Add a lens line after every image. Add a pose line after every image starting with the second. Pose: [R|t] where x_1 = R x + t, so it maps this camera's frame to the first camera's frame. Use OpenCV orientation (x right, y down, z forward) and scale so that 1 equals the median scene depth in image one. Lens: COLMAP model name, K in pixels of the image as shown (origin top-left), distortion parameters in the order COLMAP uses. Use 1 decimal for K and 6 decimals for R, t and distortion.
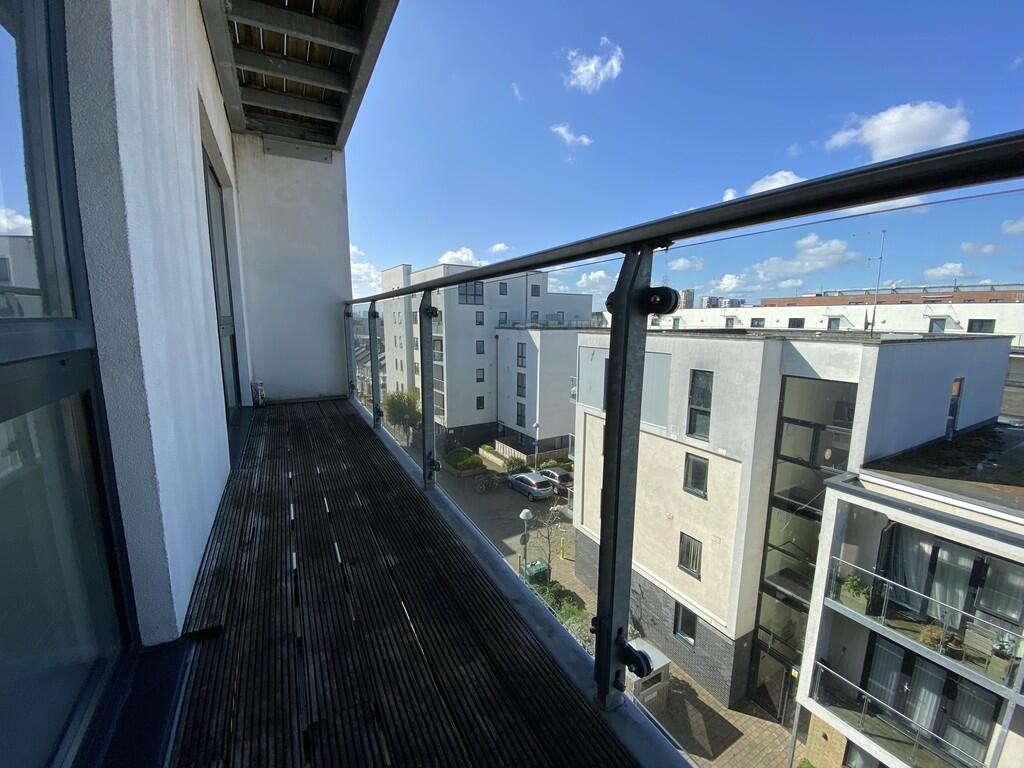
lens RADIAL K [[413.3, 0, 512.0], [0, 413.3, 384.0], [0, 0, 1]] dist [0.002070, -0.012622]
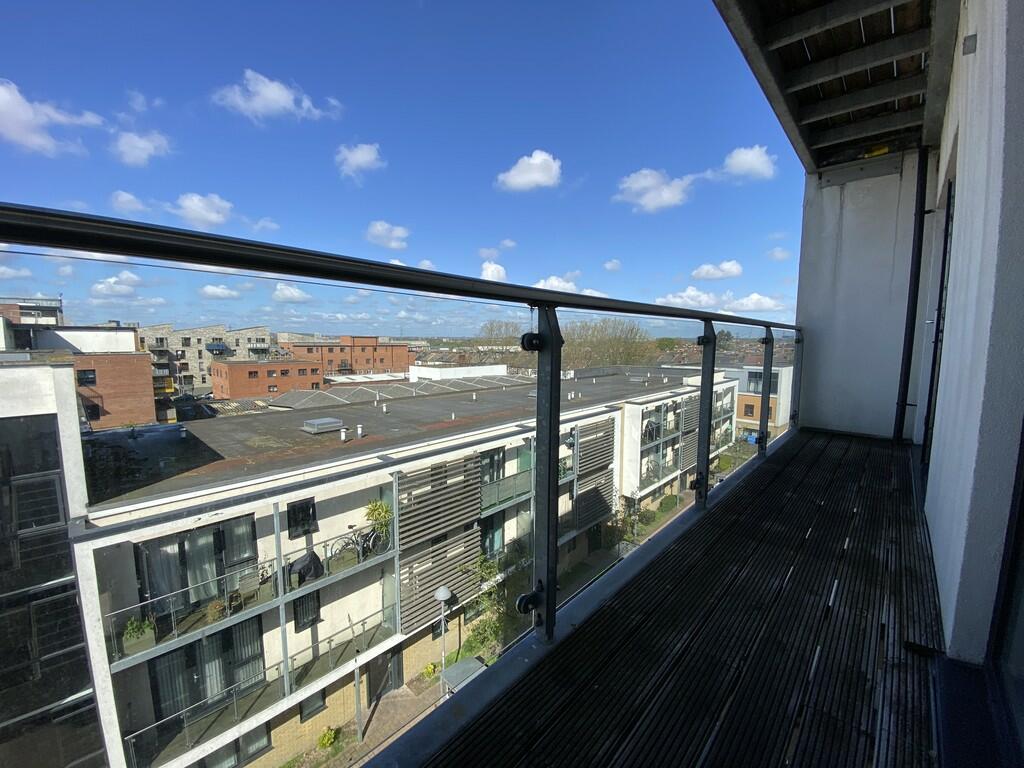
lens RADIAL K [[413.3, 0, 512.0], [0, 413.3, 384.0], [0, 0, 1]] dist [0.002070, -0.012622]
pose [[-0.312622, -0.106681, 0.943868, -0.225520], [0.138893, 0.977859, 0.156526, -0.063282], [-0.939668, 0.180030, -0.290884, 0.379728]]
